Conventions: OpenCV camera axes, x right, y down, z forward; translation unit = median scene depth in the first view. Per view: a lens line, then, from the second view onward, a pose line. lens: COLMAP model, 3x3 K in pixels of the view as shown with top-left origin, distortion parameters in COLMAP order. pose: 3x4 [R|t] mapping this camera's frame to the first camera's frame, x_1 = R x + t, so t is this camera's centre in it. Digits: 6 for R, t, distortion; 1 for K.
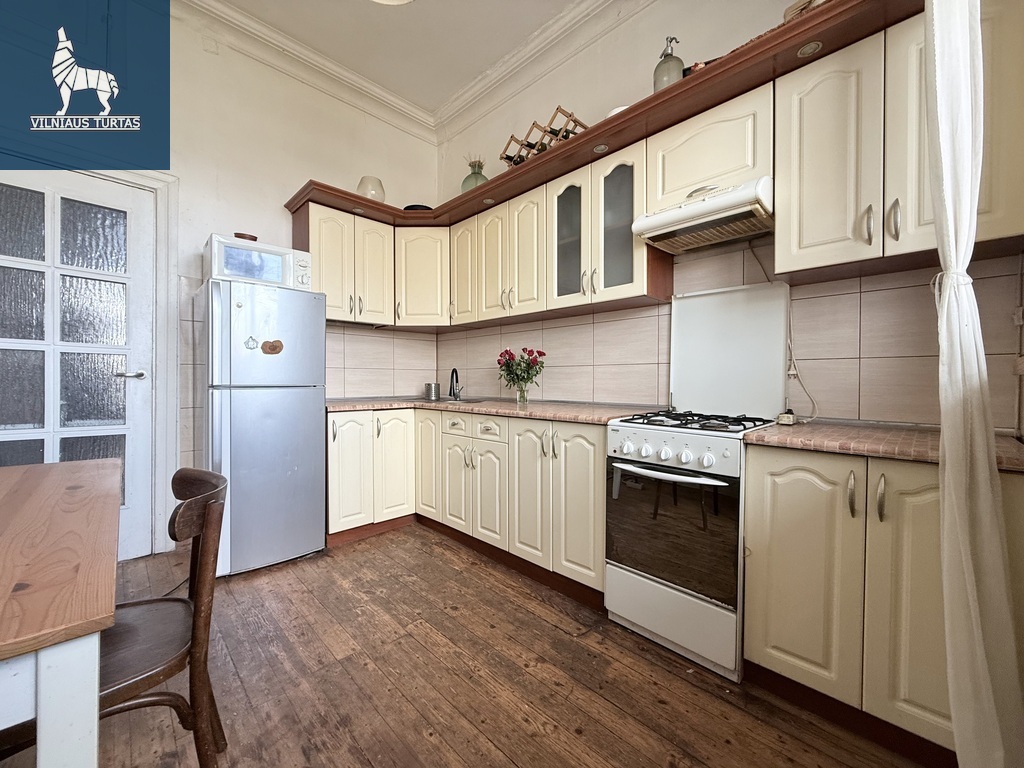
lens RADIAL K [[406.1, 0, 511.1], [0, 406.1, 385.5], [0, 0, 1]] dist [-0.000565, 0.000095]
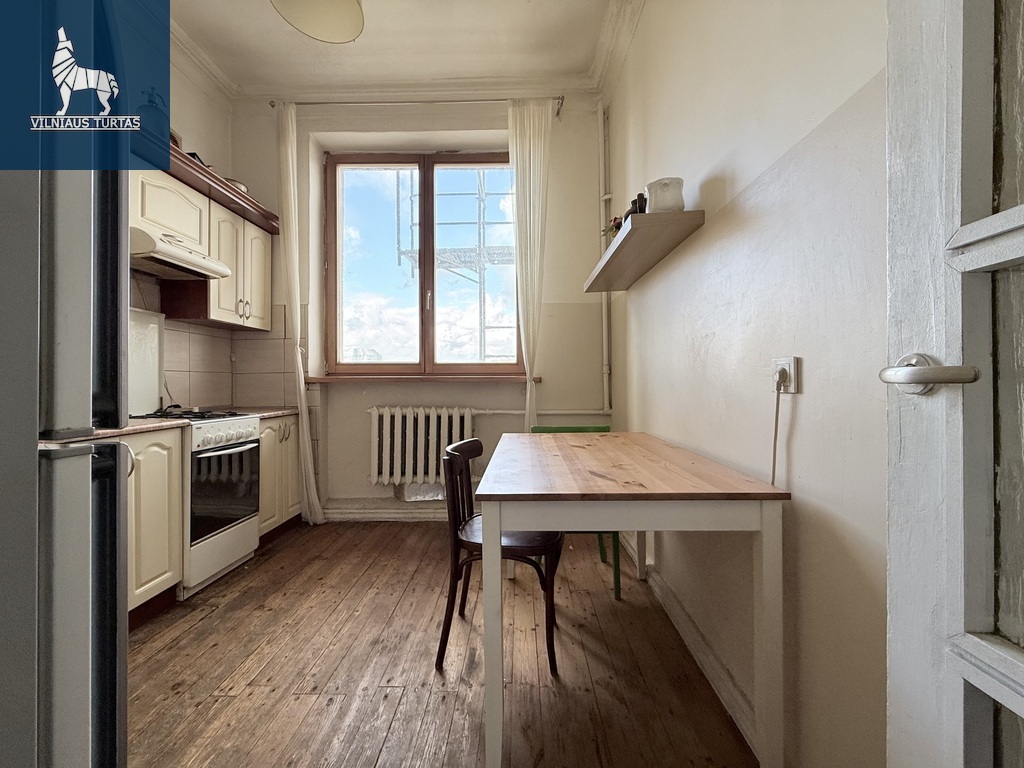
lens RADIAL K [[406.1, 0, 510.7], [0, 406.1, 385.6], [0, 0, 1]] dist [-0.000565, 0.000095]
pose [[-0.699033, -0.008325, 0.715041, -1.095694], [0.009819, 0.999726, 0.021239, -0.026727], [-0.715022, 0.021868, -0.698760, 1.048201]]
